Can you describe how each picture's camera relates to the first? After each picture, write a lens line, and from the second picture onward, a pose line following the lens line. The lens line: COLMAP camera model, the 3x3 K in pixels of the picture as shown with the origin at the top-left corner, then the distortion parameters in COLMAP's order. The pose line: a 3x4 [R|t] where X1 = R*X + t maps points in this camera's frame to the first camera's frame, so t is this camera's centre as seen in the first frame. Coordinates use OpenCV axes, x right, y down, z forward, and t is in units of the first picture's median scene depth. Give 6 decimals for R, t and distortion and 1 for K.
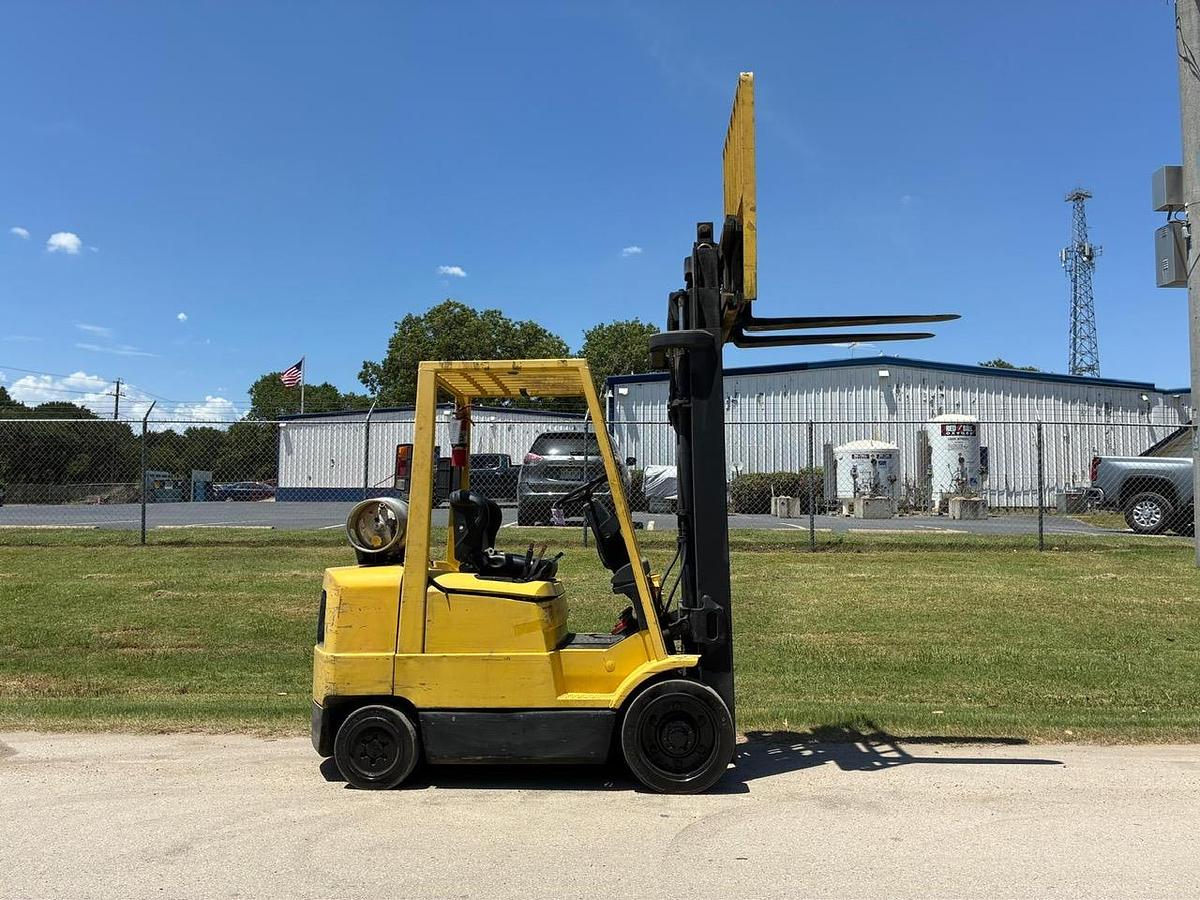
lens RADIAL K [[909.9, 0, 607.5], [0, 909.9, 435.1], [0, 0, 1]] dist [0.048447, -0.061651]
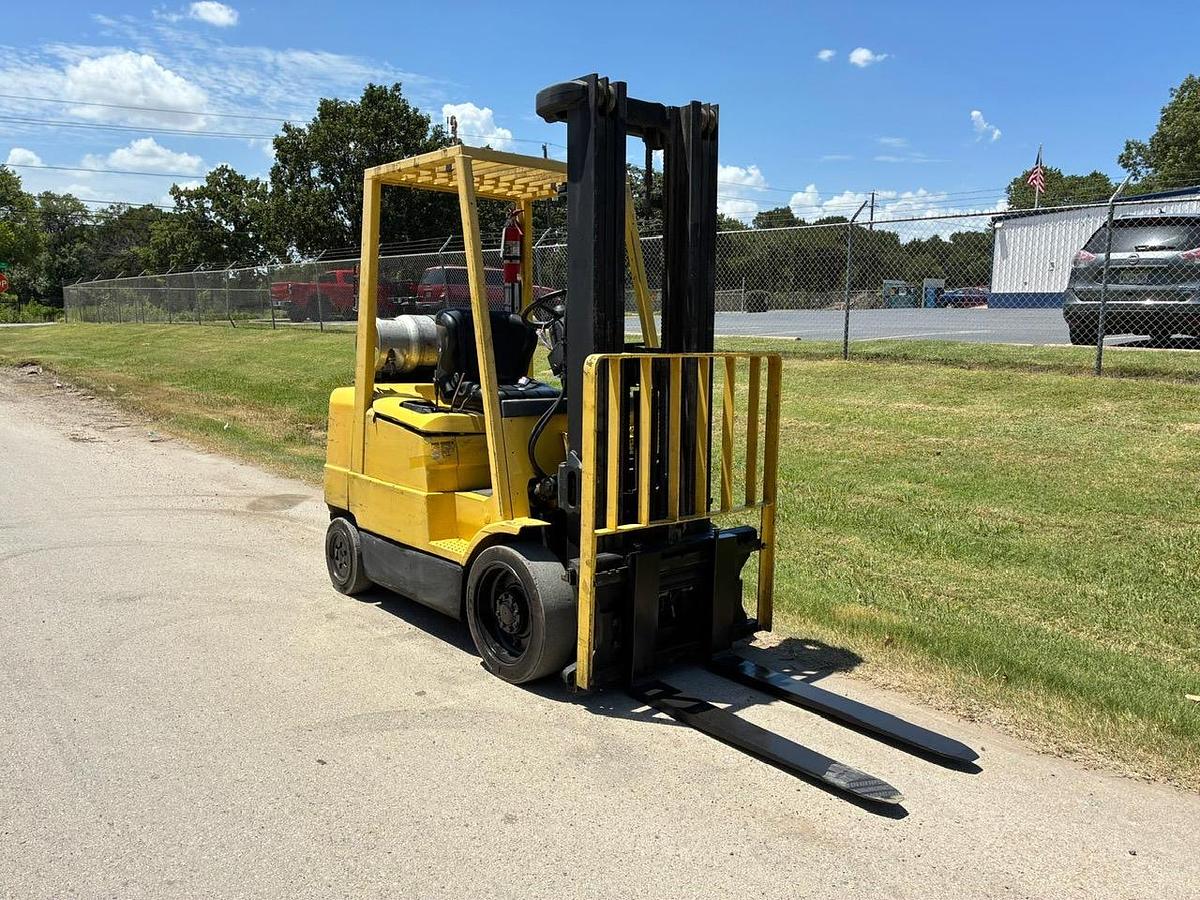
lens RADIAL K [[909.9, 0, 611.9], [0, 909.9, 438.4], [0, 0, 1]] dist [0.048447, -0.061651]
pose [[0.692919, 0.103273, -0.713581, 0.220488], [0.051345, 0.980109, 0.191705, 0.007044], [0.719184, -0.169475, 0.673834, 0.167705]]
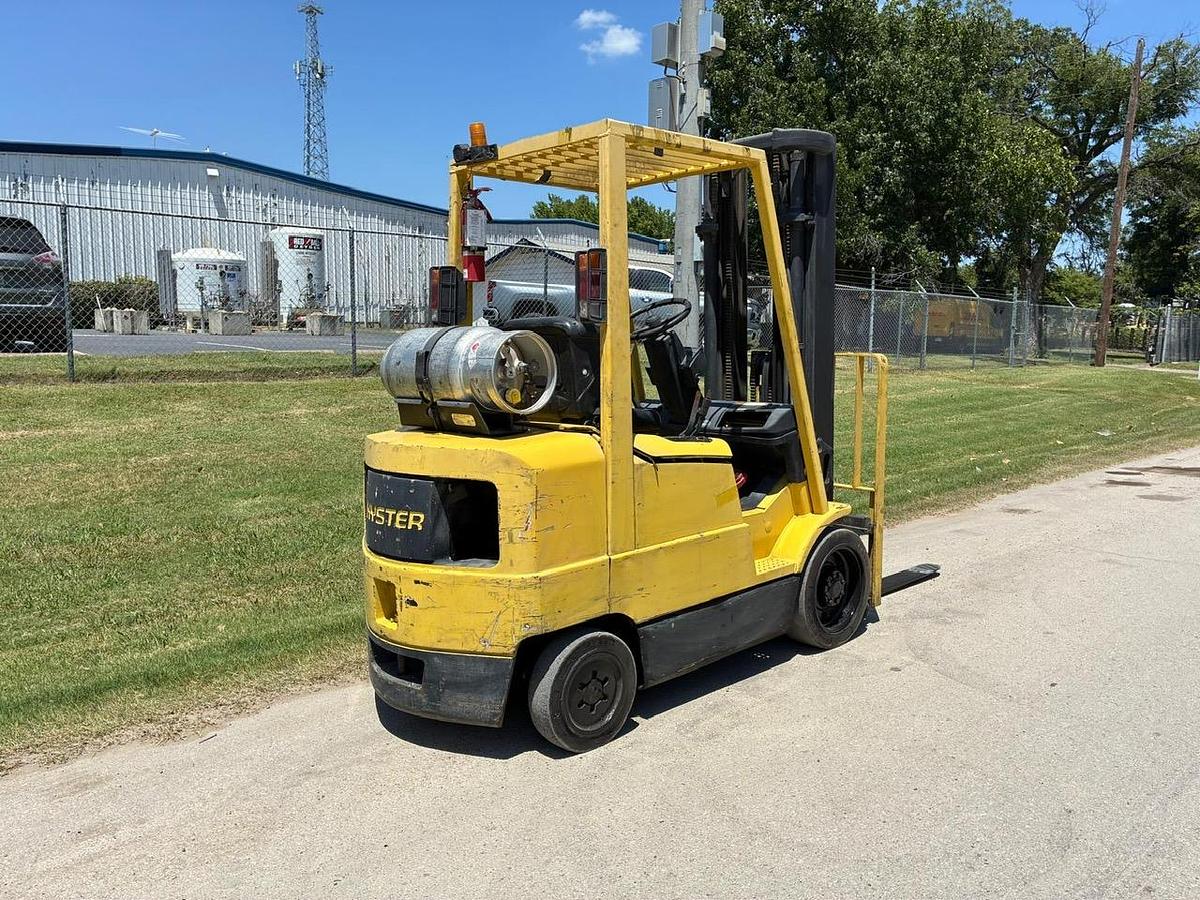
lens RADIAL K [[909.9, 0, 600.5], [0, 909.9, 435.0], [0, 0, 1]] dist [0.048447, -0.061651]
pose [[0.698422, -0.081739, 0.711003, -0.228590], [-0.063422, 0.982479, 0.175249, 0.008795], [-0.712870, -0.167490, 0.681001, 0.174171]]
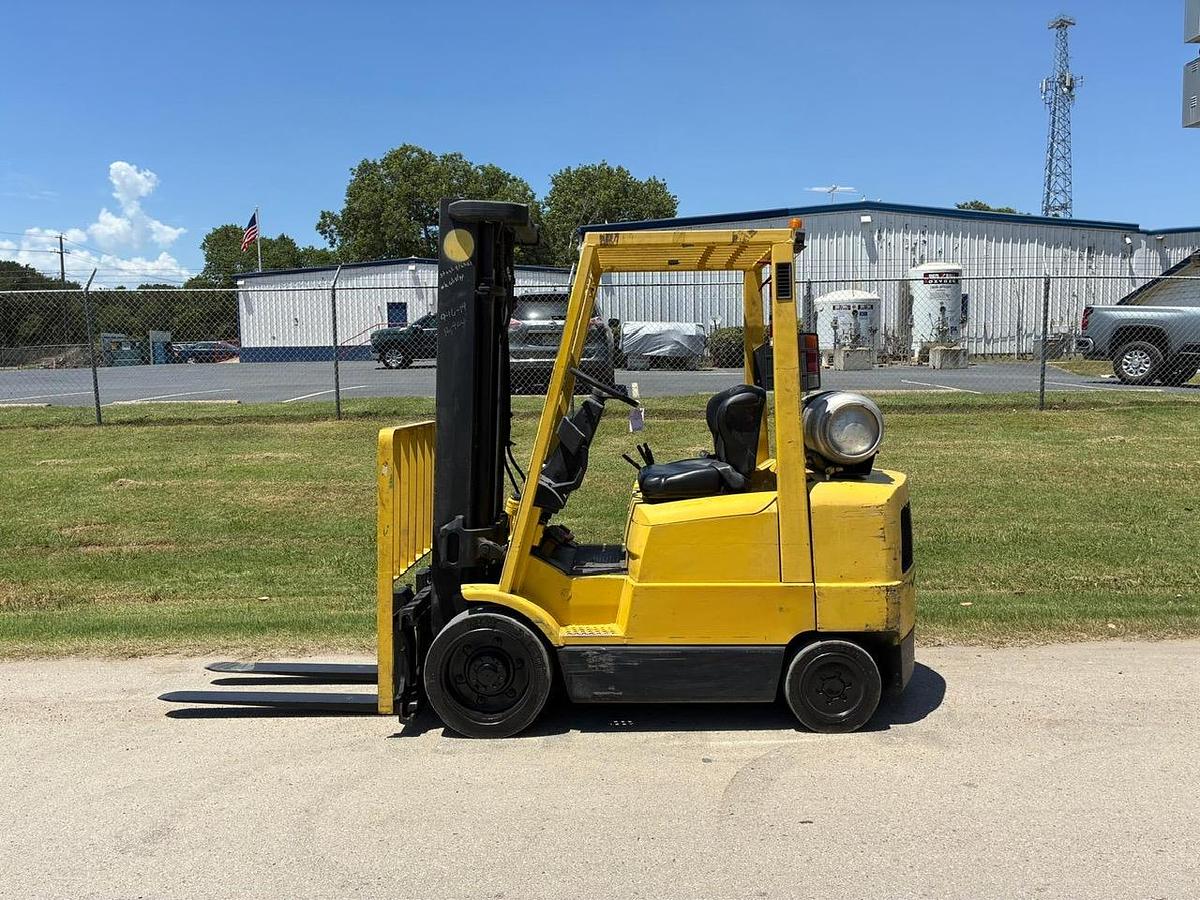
lens RADIAL K [[909.9, 0, 611.4], [0, 909.9, 431.6], [0, 0, 1]] dist [0.048447, -0.061651]
pose [[0.999097, -0.023366, 0.035493, -0.015809], [0.017381, 0.986893, 0.160438, -0.013605], [-0.038776, -0.159677, 0.986408, 0.048218]]
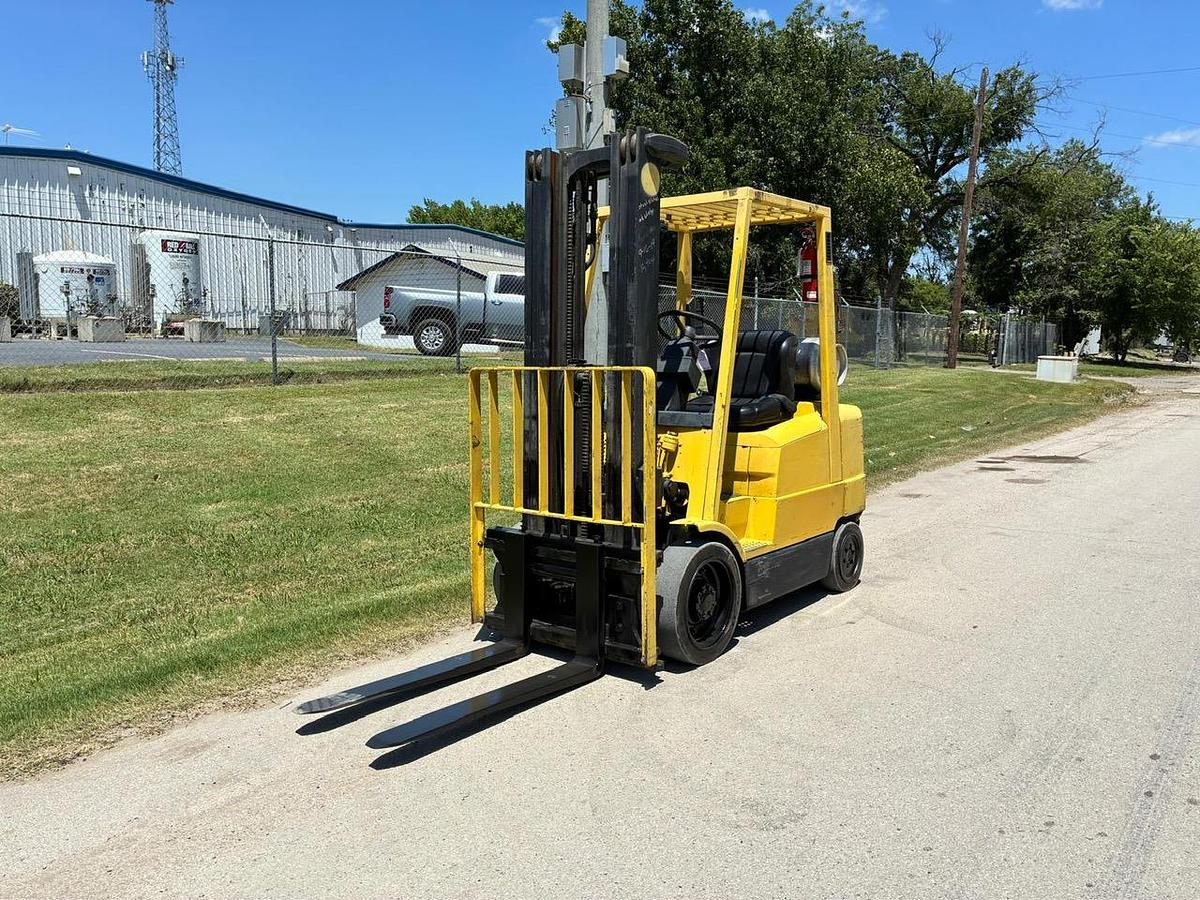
lens RADIAL K [[909.9, 0, 608.7], [0, 909.9, 437.6], [0, 0, 1]] dist [0.048447, -0.061651]
pose [[0.585759, -0.091931, 0.805255, -0.286672], [-0.069418, 0.984205, 0.162857, 0.007104], [-0.807507, -0.151294, 0.570125, 0.178808]]
